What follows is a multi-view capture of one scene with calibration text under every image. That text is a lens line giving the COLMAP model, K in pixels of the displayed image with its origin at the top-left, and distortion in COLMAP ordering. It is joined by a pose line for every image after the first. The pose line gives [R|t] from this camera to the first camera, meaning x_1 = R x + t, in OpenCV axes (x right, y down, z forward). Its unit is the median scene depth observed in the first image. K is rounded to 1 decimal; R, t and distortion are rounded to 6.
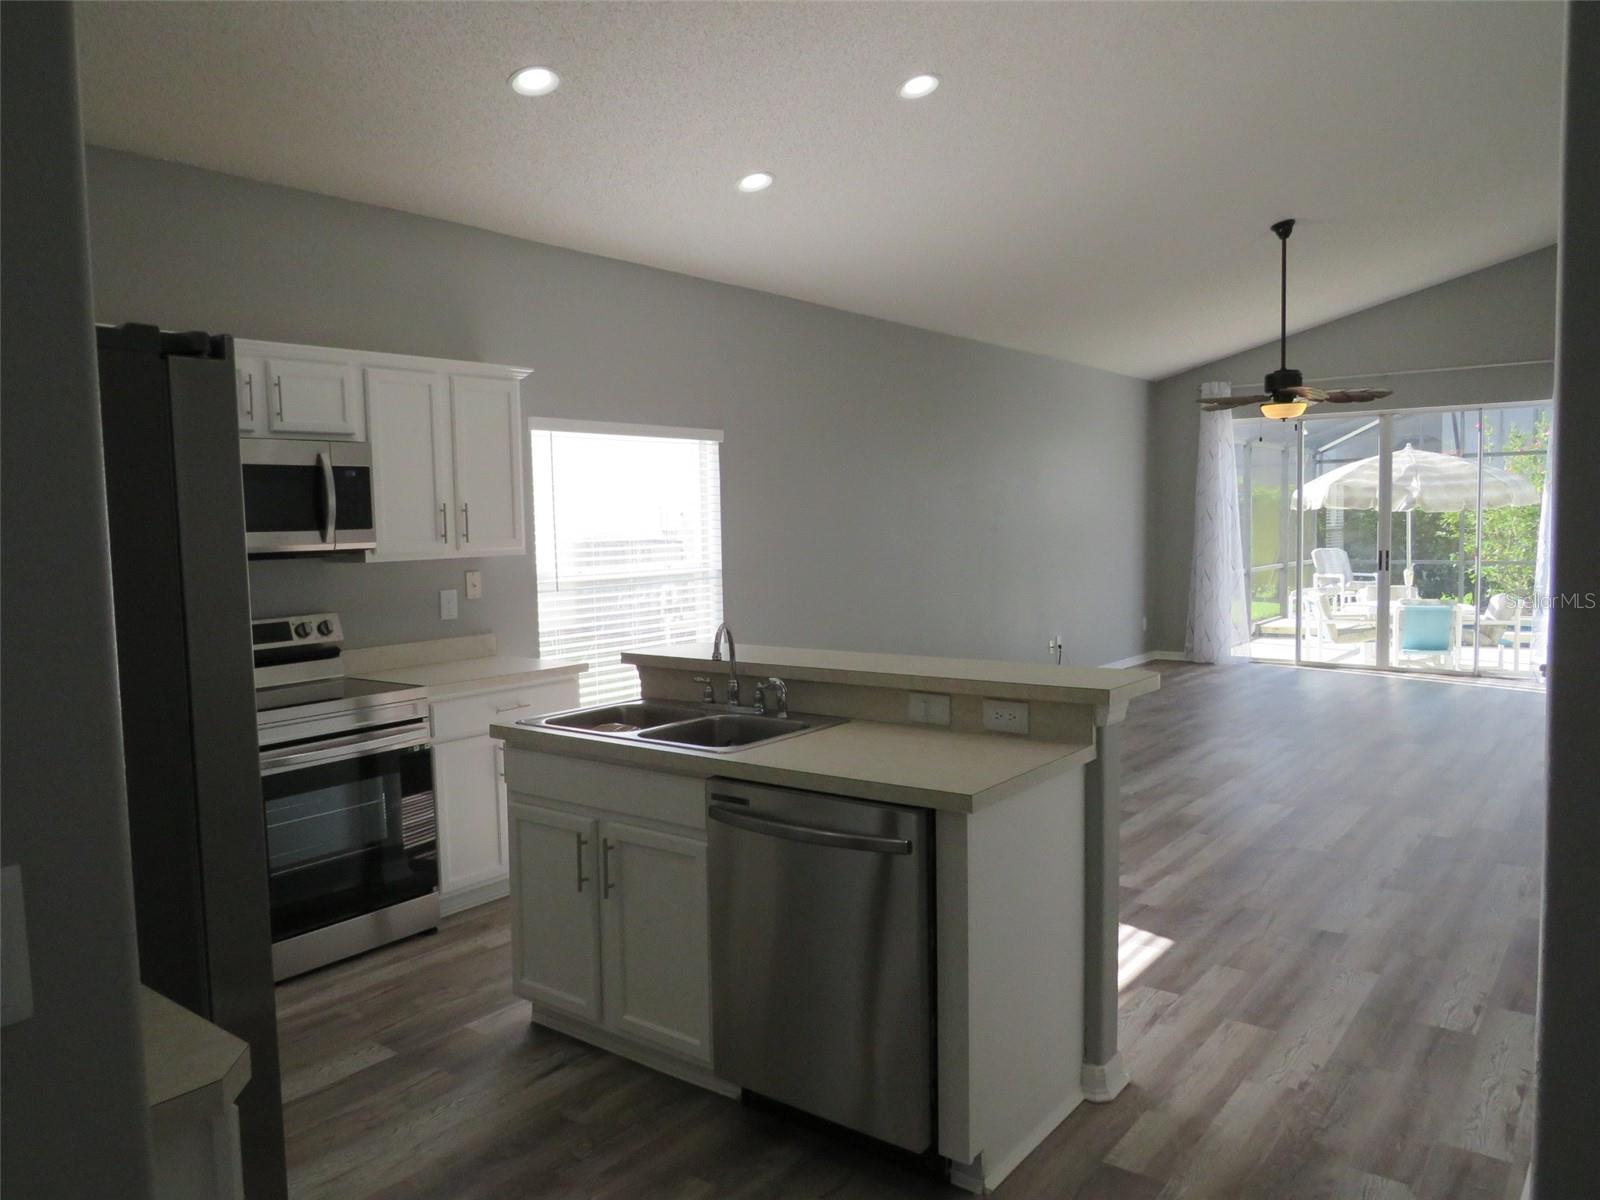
lens RADIAL K [[1135.3, 0, 789.1], [0, 1135.3, 600.2], [0, 0, 1]] dist [-0.025350, -0.006967]
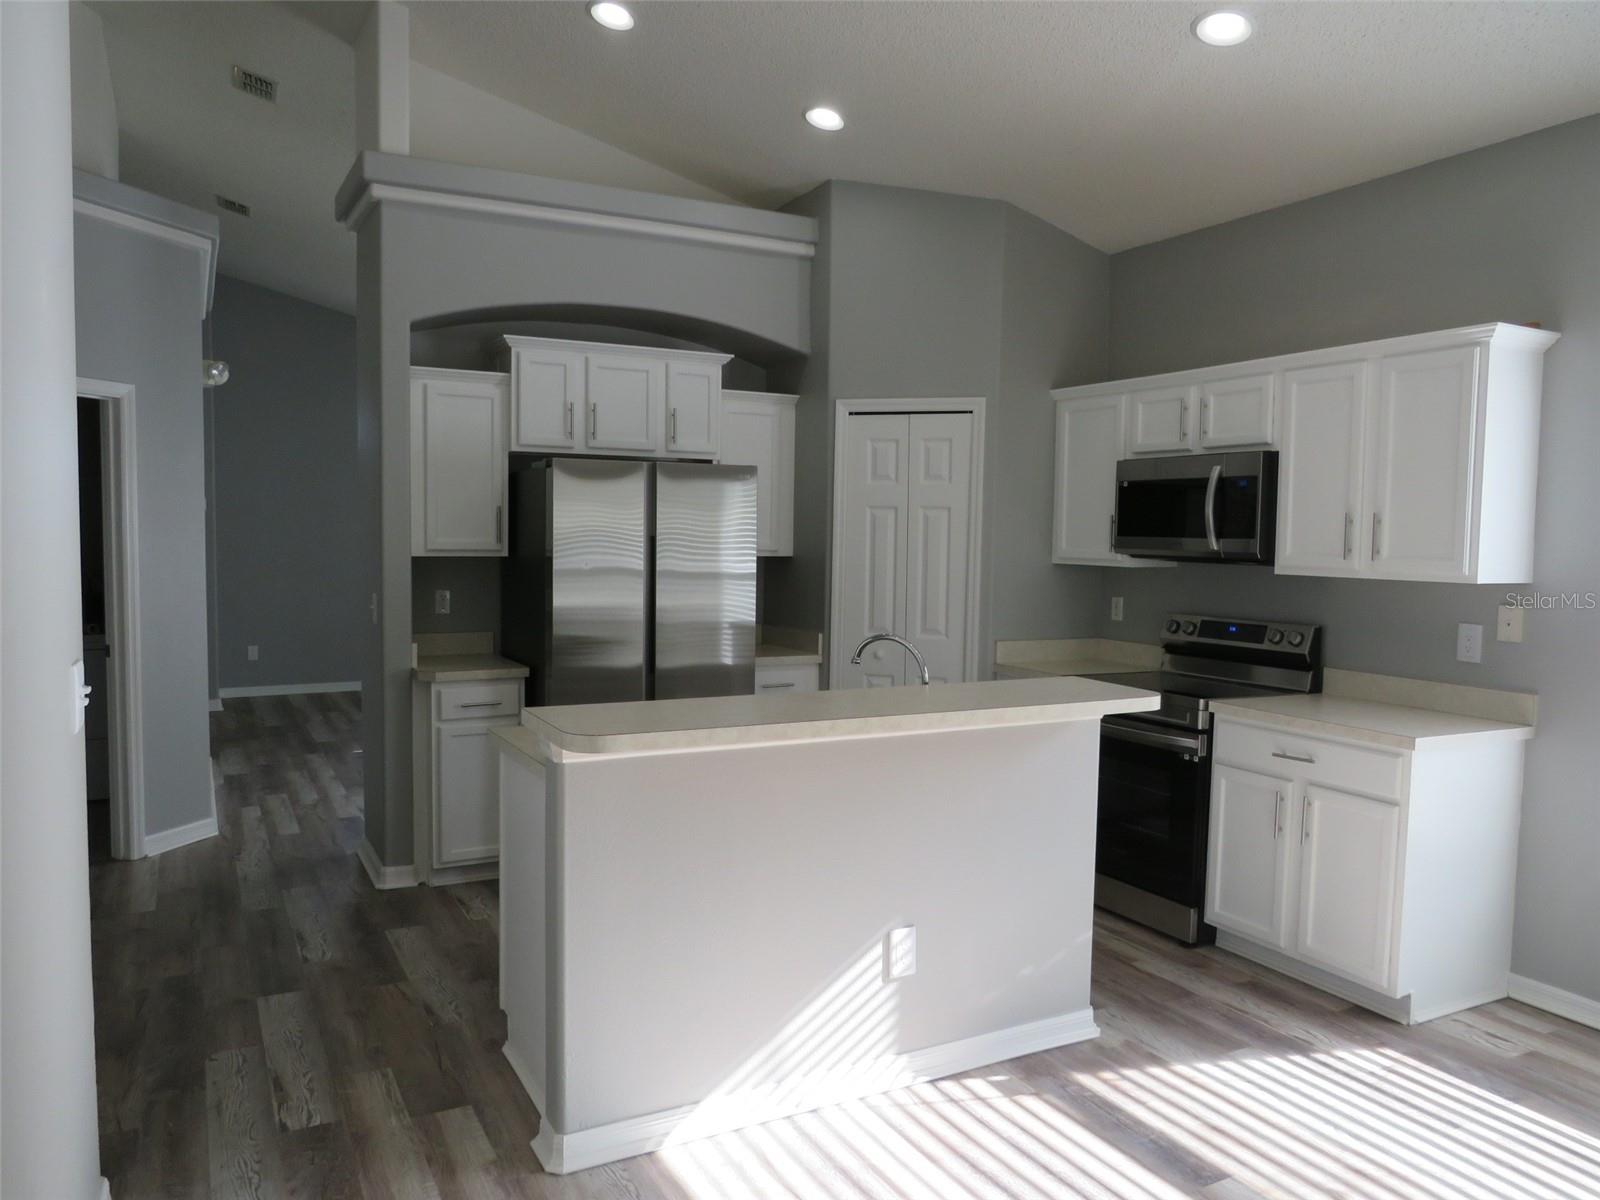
lens RADIAL K [[1135.3, 0, 801.7], [0, 1135.3, 611.3], [0, 0, 1]] dist [-0.025350, -0.006967]
pose [[-0.407813, 0.084198, -0.909175, 0.678983], [-0.069711, 0.989962, 0.122949, -0.092798], [0.910400, 0.113520, -0.397850, 1.019327]]
